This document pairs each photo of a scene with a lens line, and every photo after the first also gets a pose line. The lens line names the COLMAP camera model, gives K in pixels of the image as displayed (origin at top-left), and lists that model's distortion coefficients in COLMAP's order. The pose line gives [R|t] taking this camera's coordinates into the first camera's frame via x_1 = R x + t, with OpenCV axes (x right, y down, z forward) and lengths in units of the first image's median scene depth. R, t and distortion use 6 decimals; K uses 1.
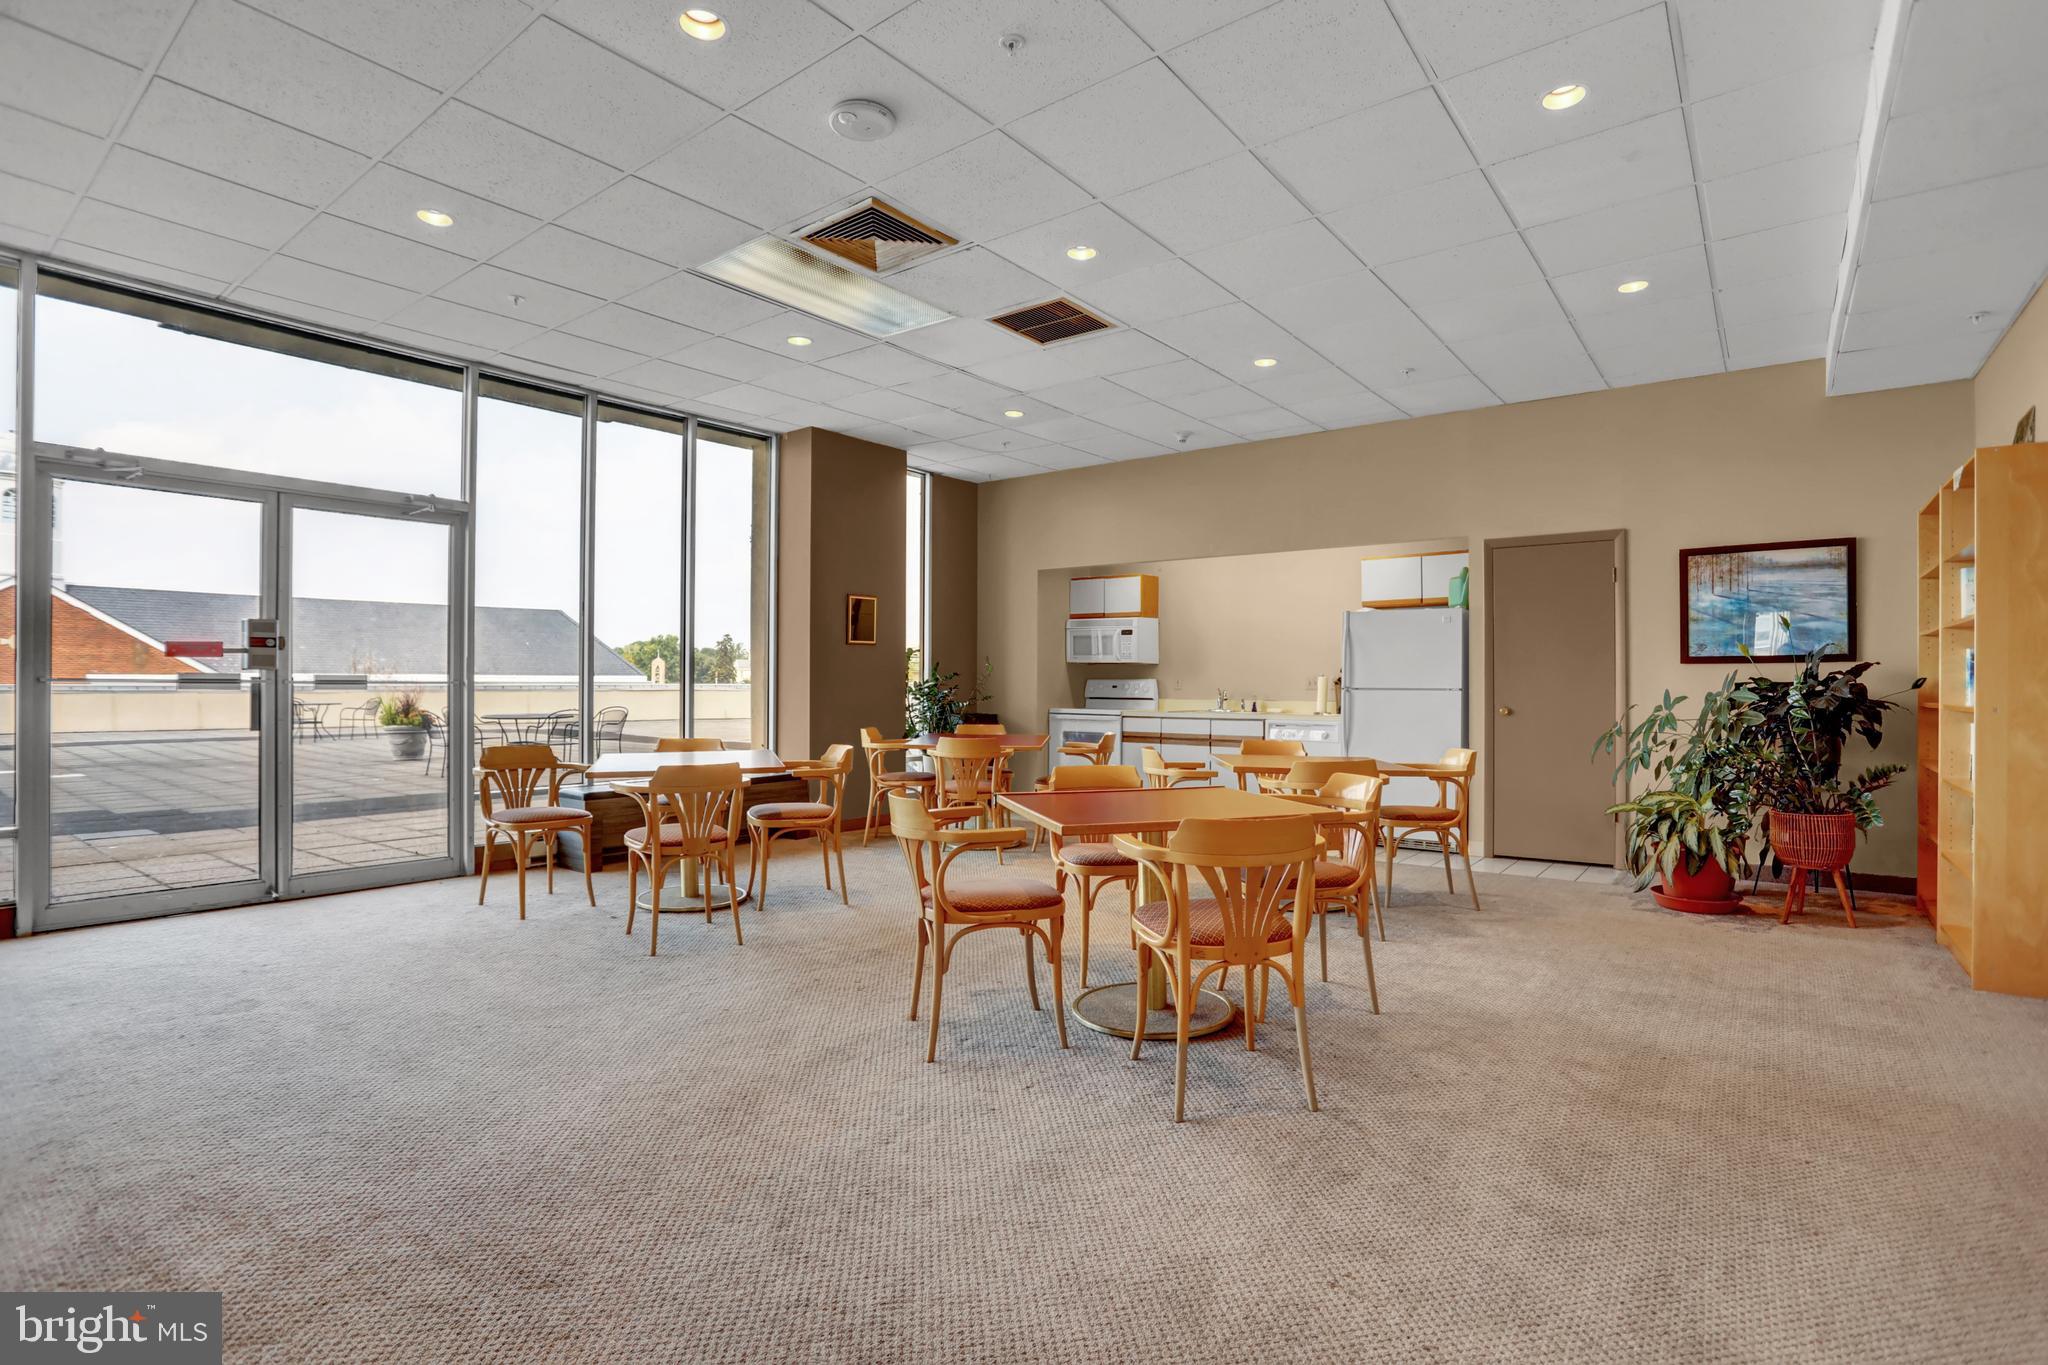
lens RADIAL K [[984.5, 0, 1030.7], [0, 984.5, 681.4], [0, 0, 1]] dist [-0.080446, 0.036869]
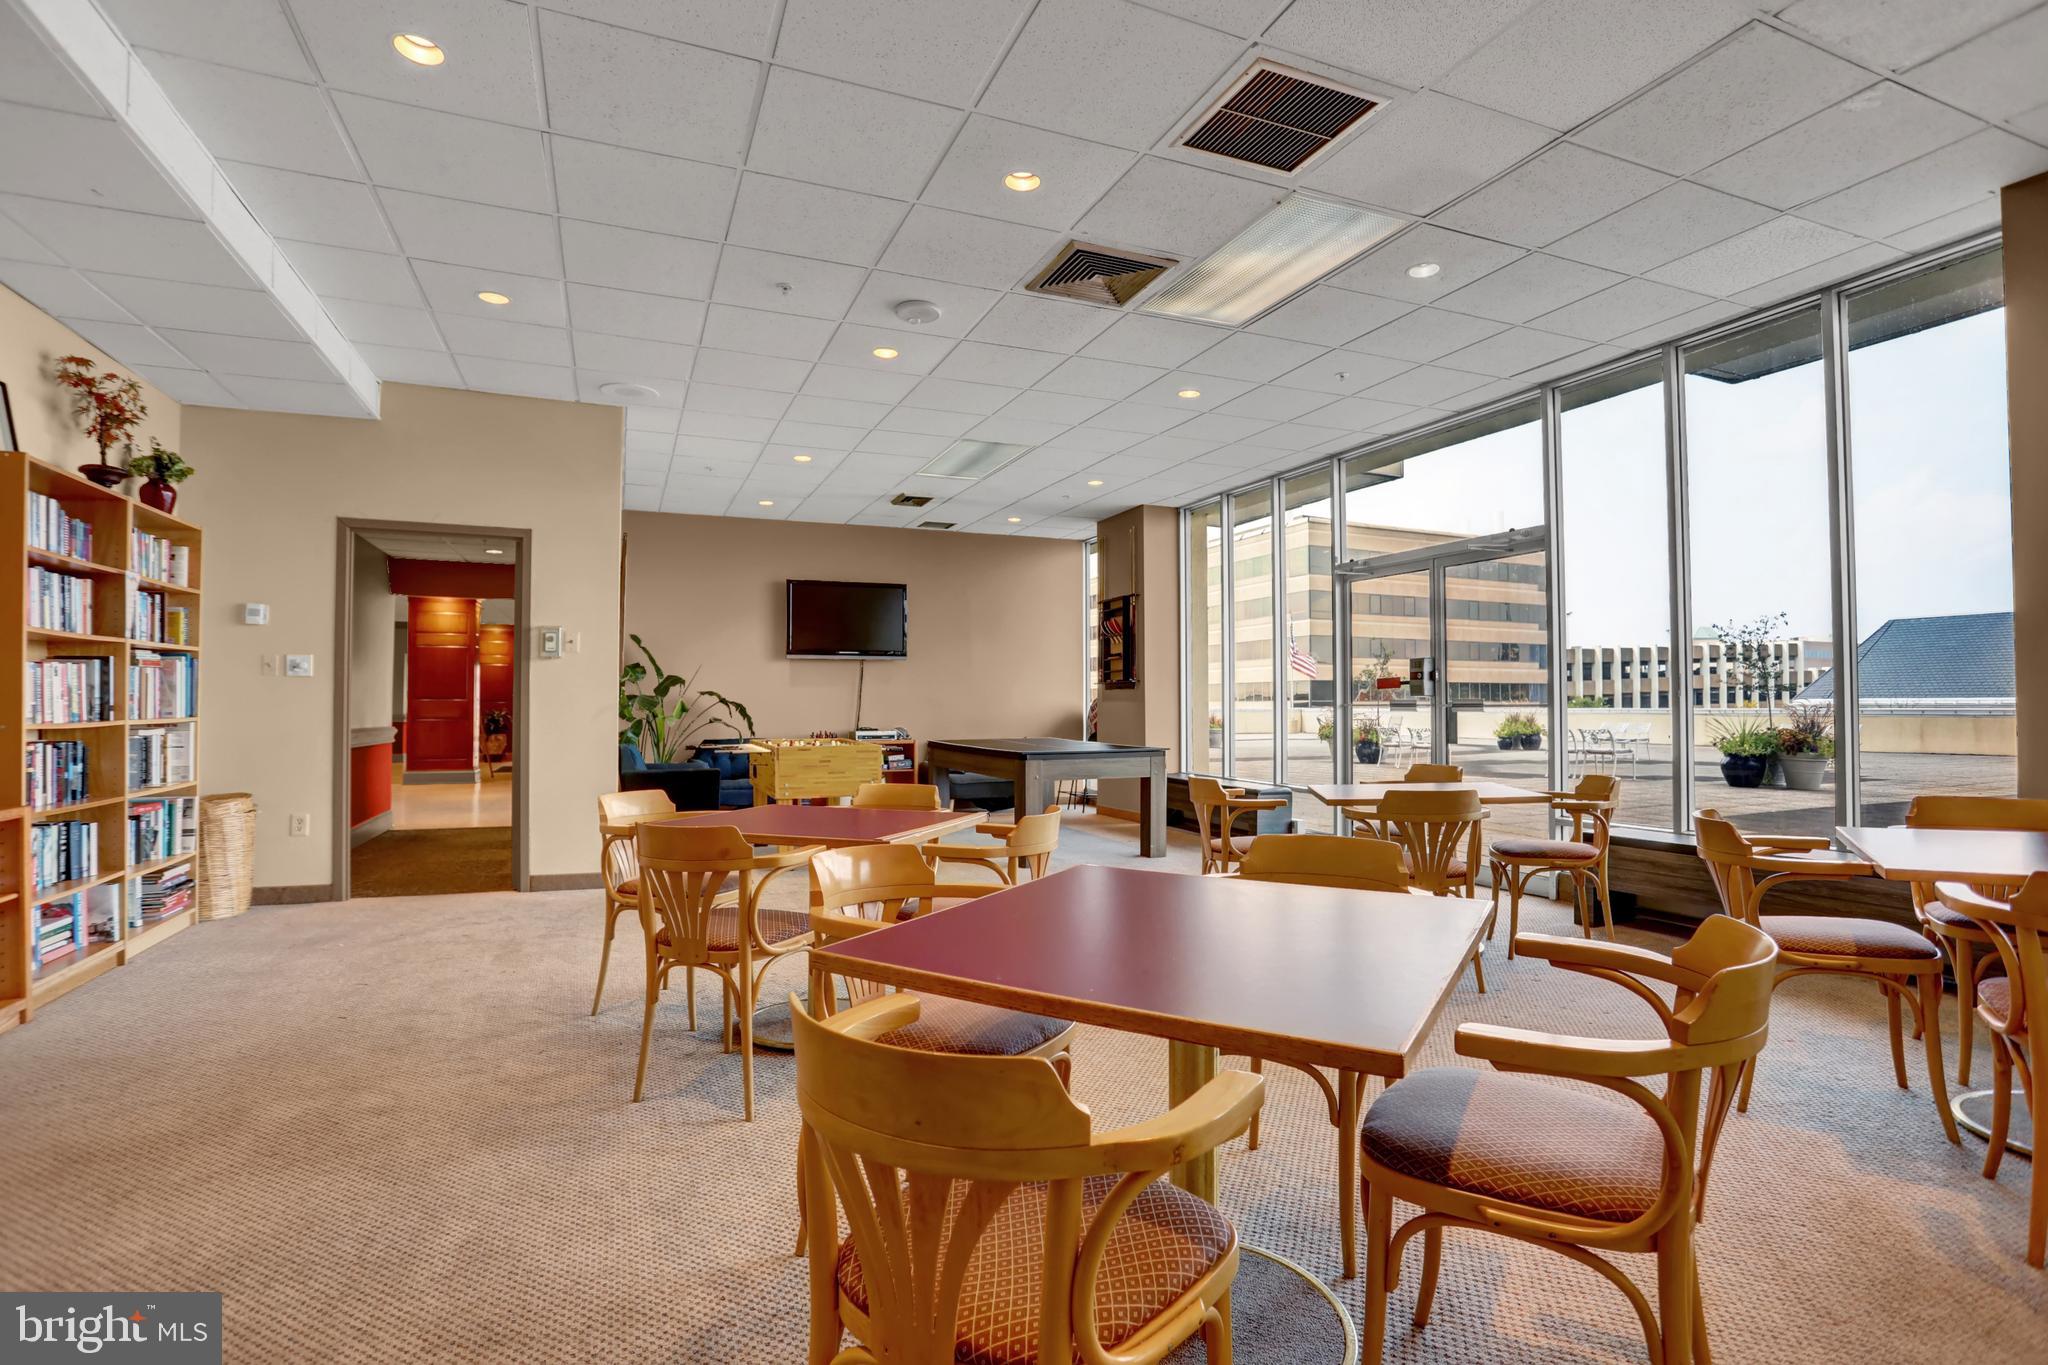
lens RADIAL K [[984.5, 0, 1030.7], [0, 984.5, 681.4], [0, 0, 1]] dist [-0.080446, 0.036869]
pose [[-0.487599, -0.023560, -0.872750, 0.632594], [-0.001198, 0.999653, -0.026316, 0.004082], [0.873067, -0.011786, -0.487458, 1.171947]]
